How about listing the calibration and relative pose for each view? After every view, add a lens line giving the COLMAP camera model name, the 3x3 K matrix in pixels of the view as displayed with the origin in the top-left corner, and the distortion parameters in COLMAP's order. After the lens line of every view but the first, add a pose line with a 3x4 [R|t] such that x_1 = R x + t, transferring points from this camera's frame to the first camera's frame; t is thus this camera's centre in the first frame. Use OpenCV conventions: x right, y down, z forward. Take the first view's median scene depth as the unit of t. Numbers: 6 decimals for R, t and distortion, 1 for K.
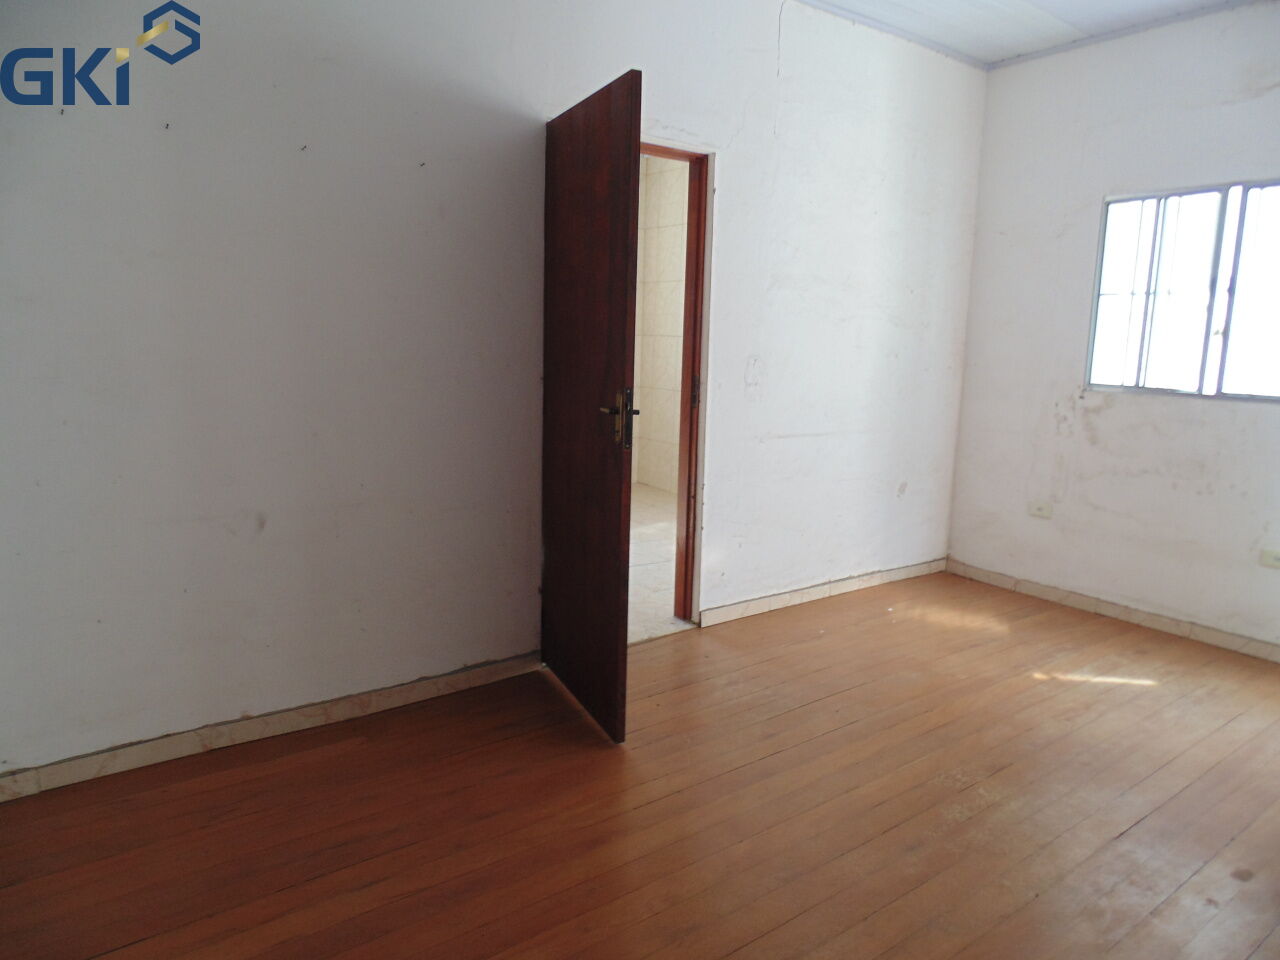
lens RADIAL K [[861.6, 0, 640.6], [0, 861.6, 478.0], [0, 0, 1]] dist [0.001794, -0.002386]
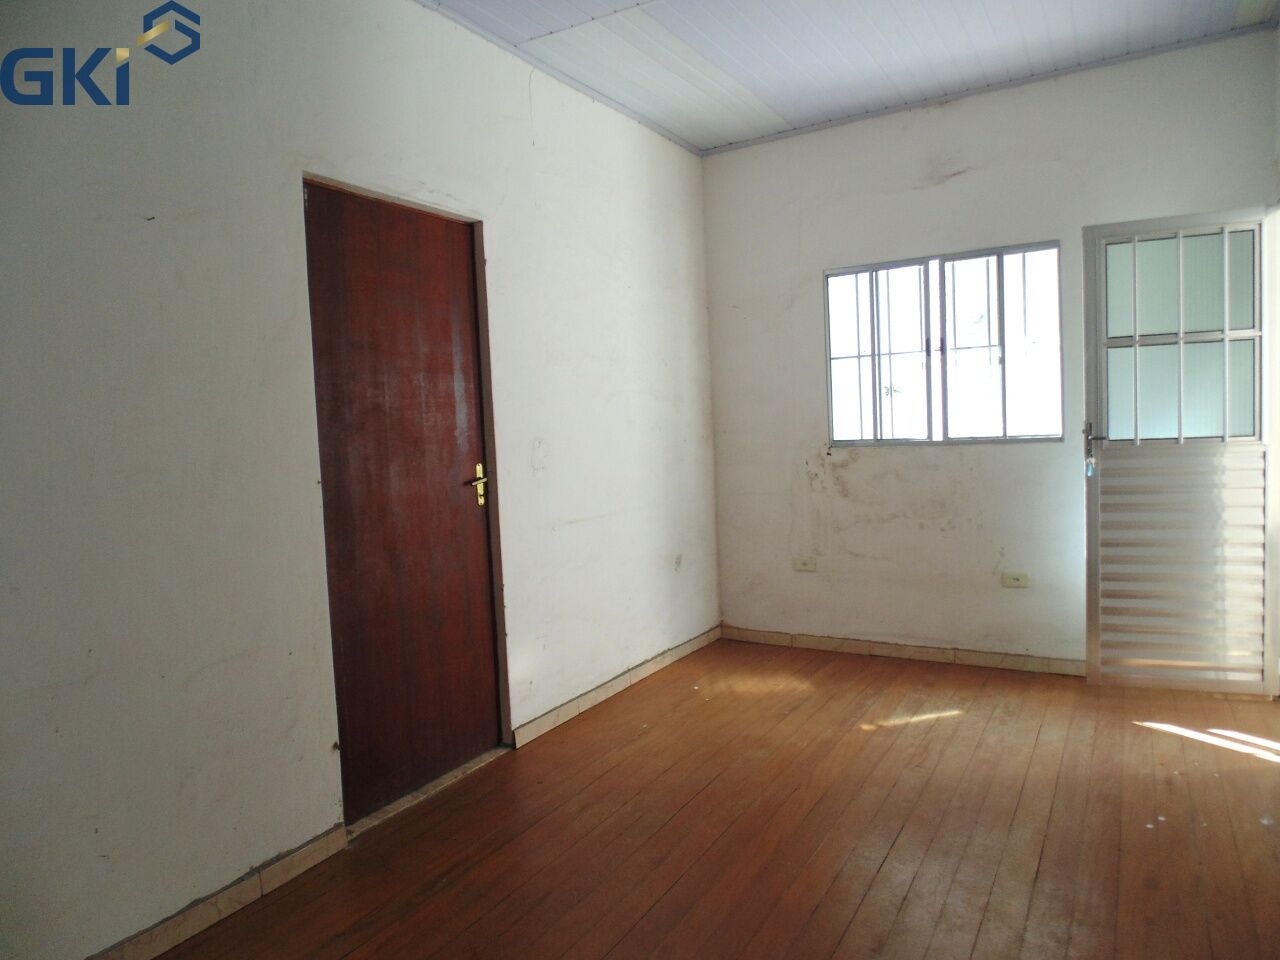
lens RADIAL K [[861.6, 0, 642.1], [0, 861.6, 481.7], [0, 0, 1]] dist [0.001794, -0.002386]
pose [[0.920872, -0.095038, 0.378103, -0.114876], [0.132088, 0.988529, -0.073230, -0.013296], [-0.366807, 0.117378, 0.922863, 0.112318]]
